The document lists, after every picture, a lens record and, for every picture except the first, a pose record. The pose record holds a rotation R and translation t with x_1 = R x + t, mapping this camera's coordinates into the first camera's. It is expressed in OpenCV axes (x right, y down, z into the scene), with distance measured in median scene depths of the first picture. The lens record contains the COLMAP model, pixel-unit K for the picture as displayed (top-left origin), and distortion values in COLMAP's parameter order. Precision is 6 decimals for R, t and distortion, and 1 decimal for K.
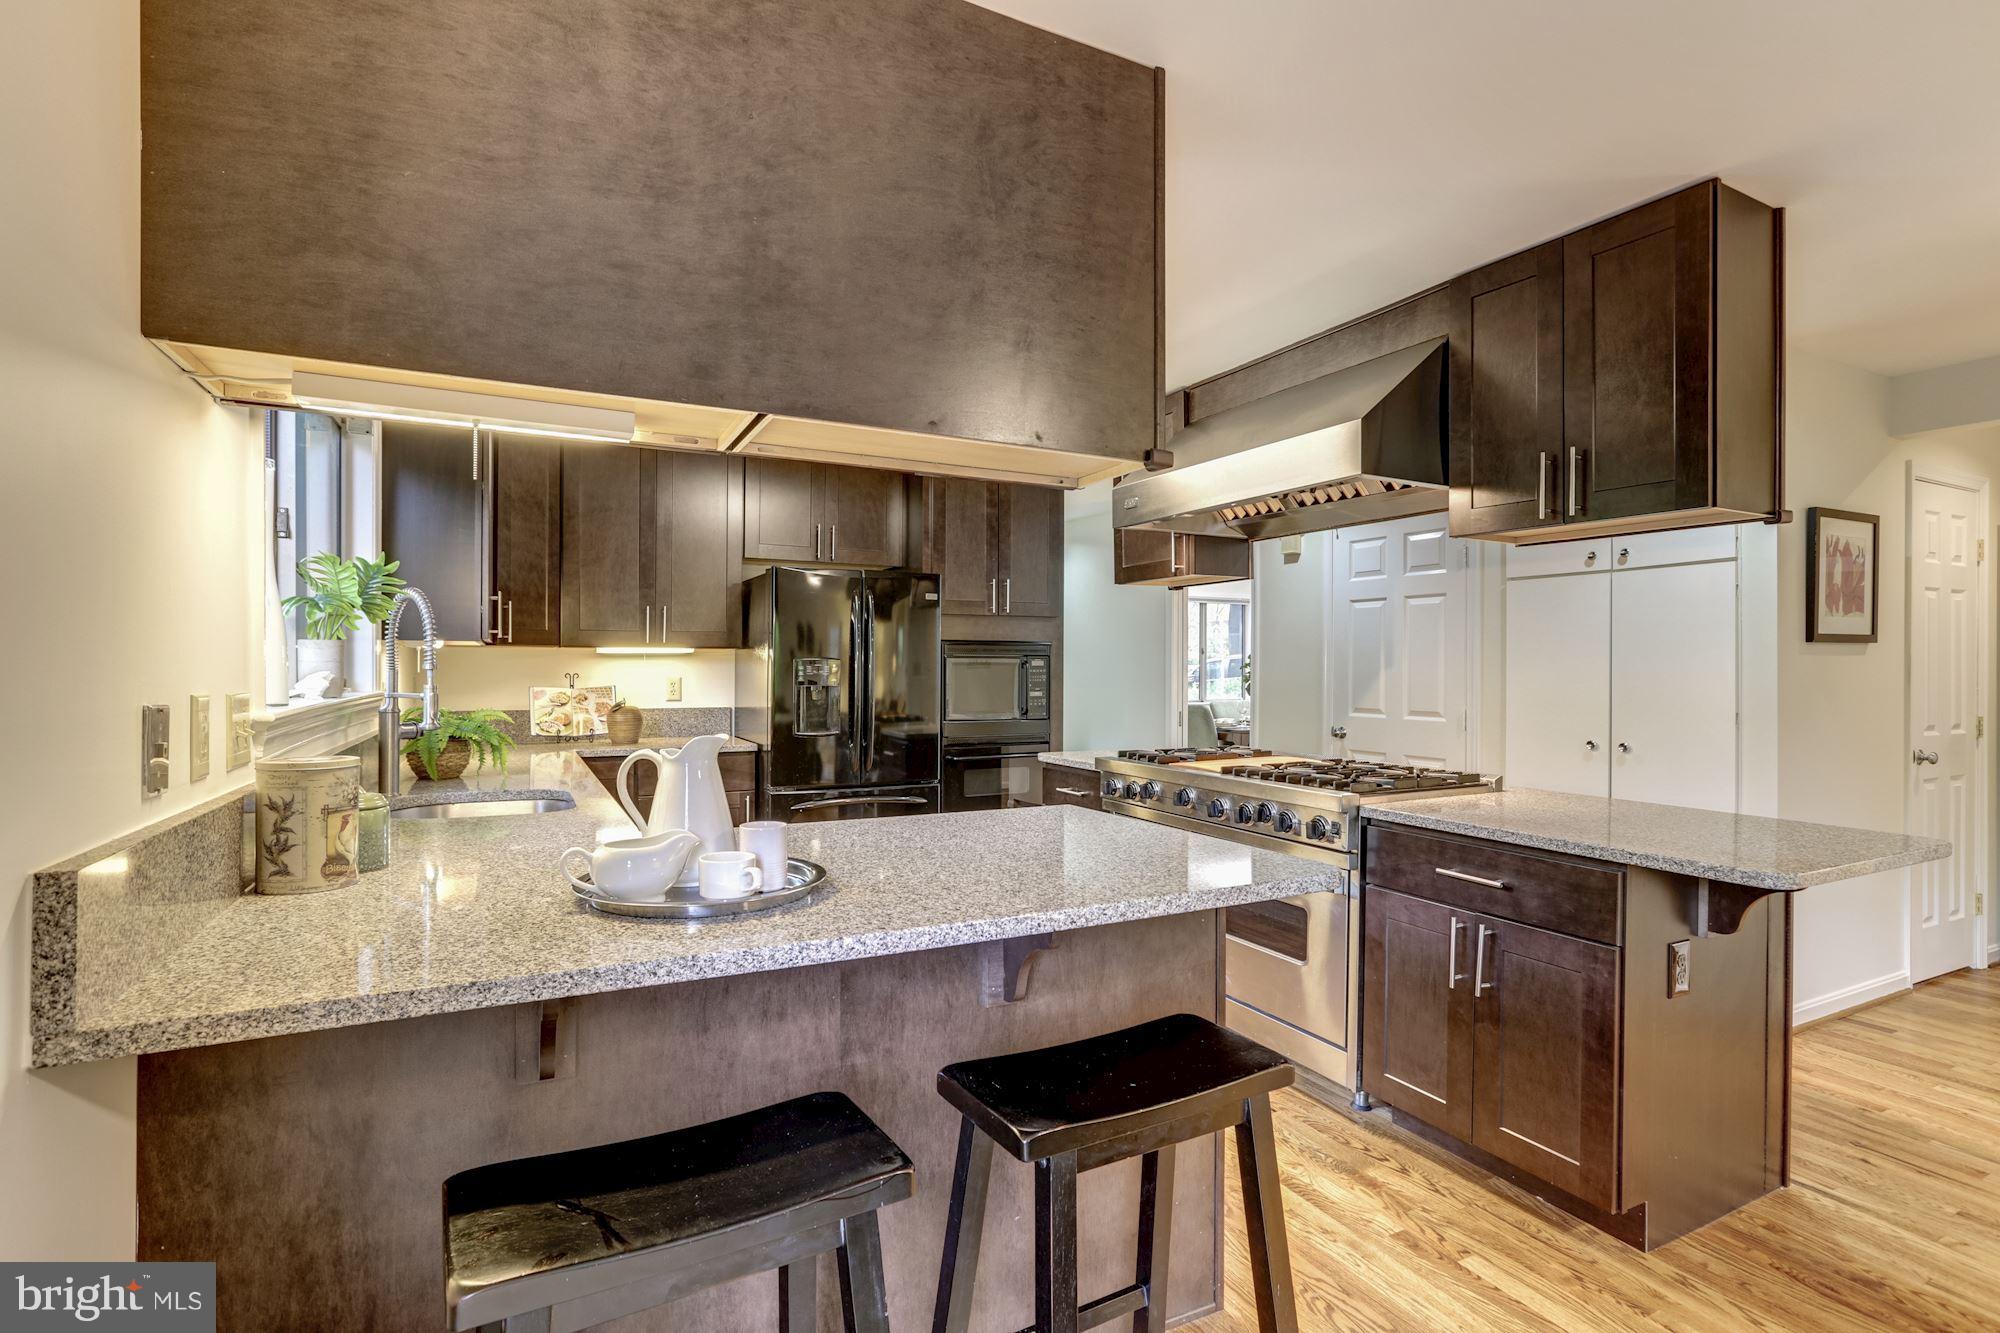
lens RADIAL K [[961.6, 0, 1002.1], [0, 961.6, 672.6], [0, 0, 1]] dist [0.000938, 0.000077]
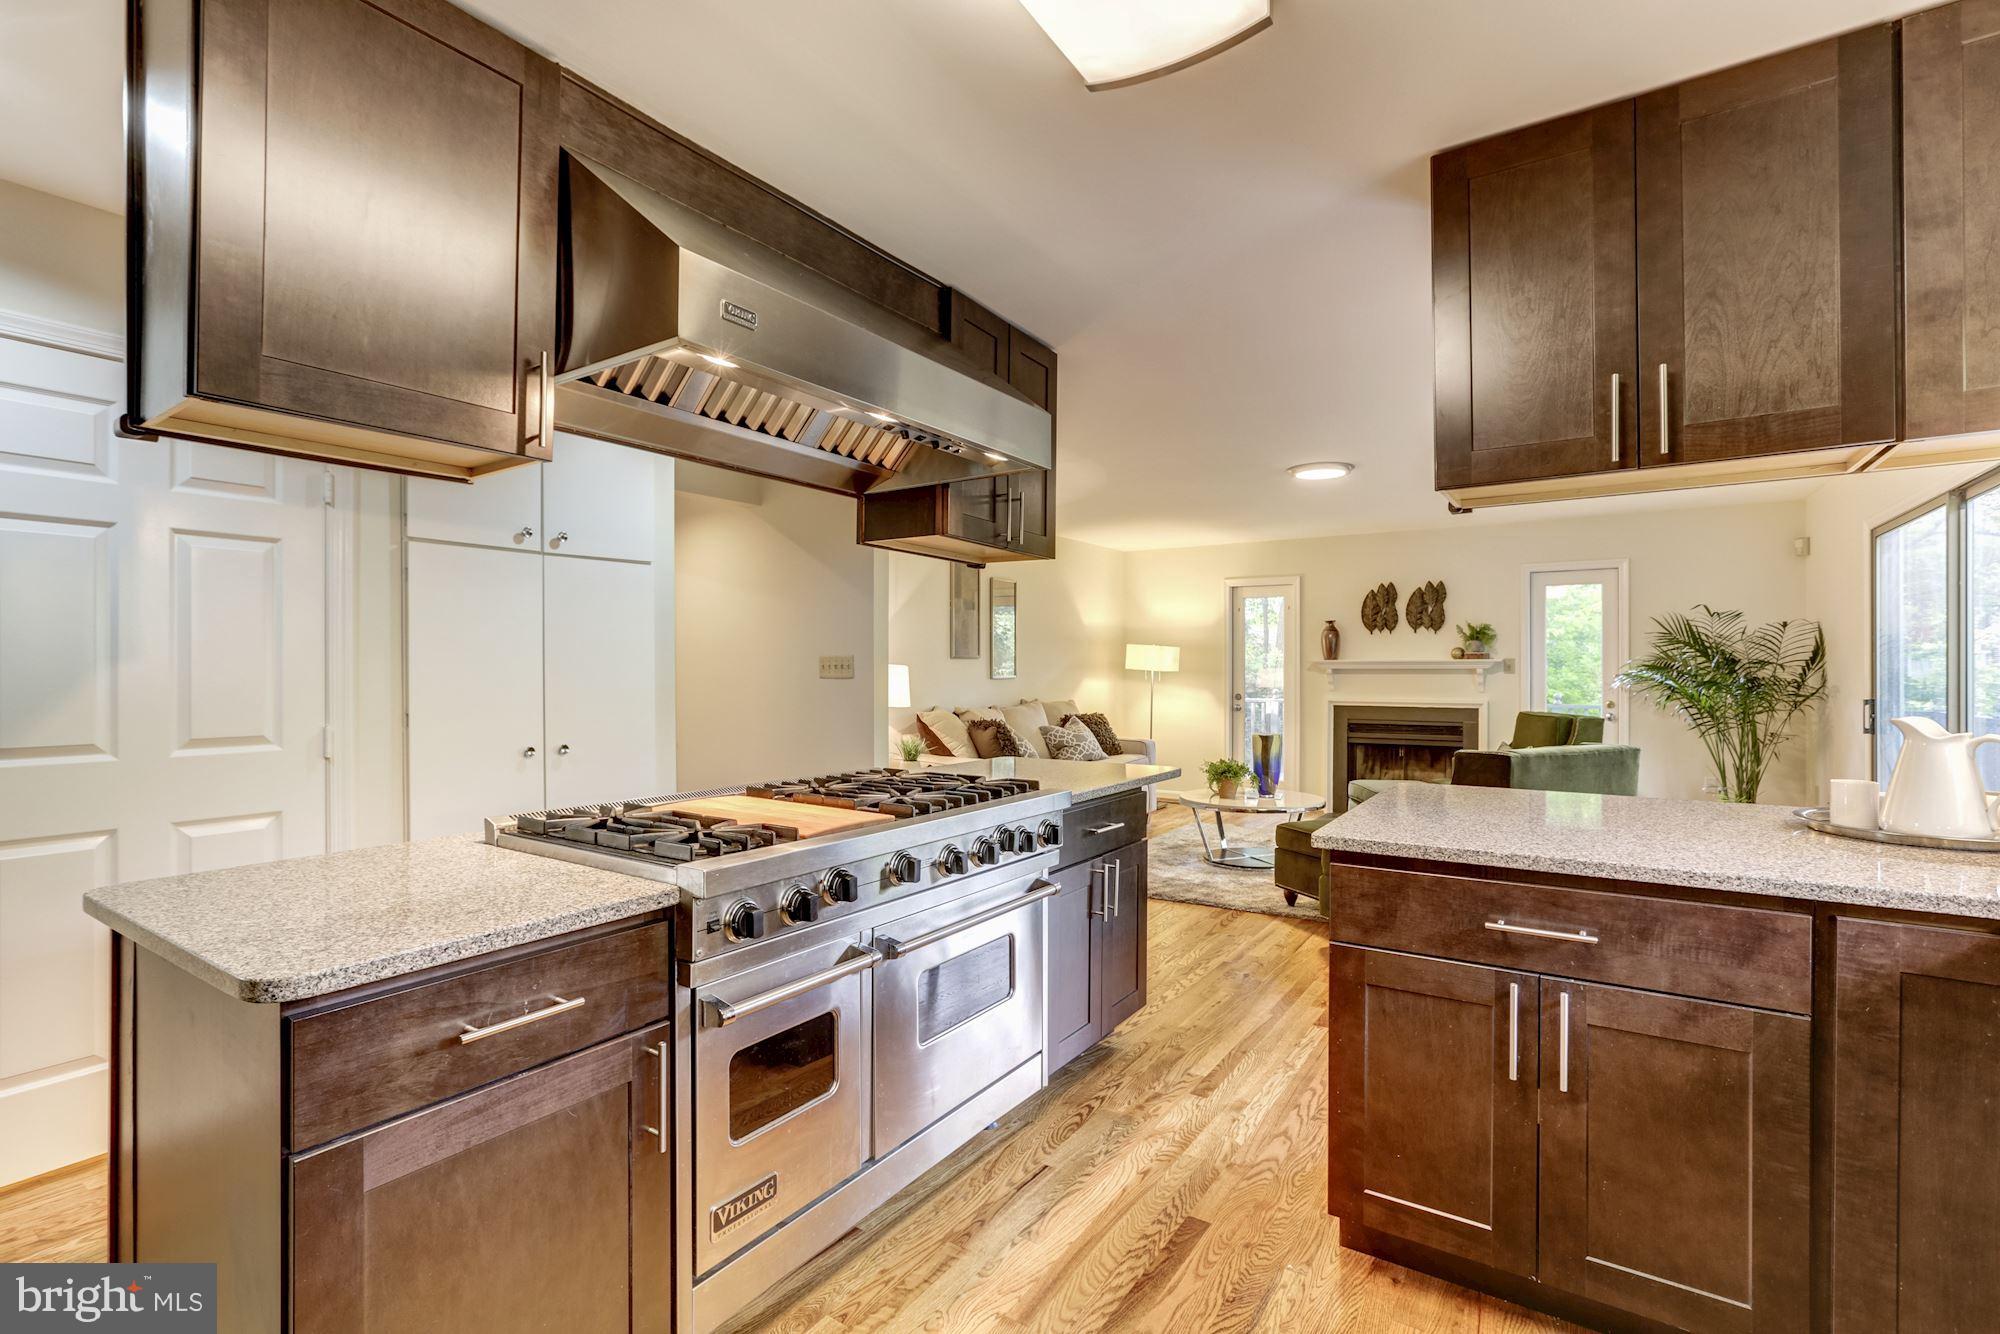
lens RADIAL K [[899.5, 0, 1000.1], [0, 899.5, 666.5], [0, 0, 1]] dist [0.000479, 0.000646]
pose [[-0.483767, -0.011408, 0.875123, -0.390634], [-0.010614, 0.999918, 0.007167, -0.016784], [-0.875133, -0.005822, -0.483848, 1.316822]]
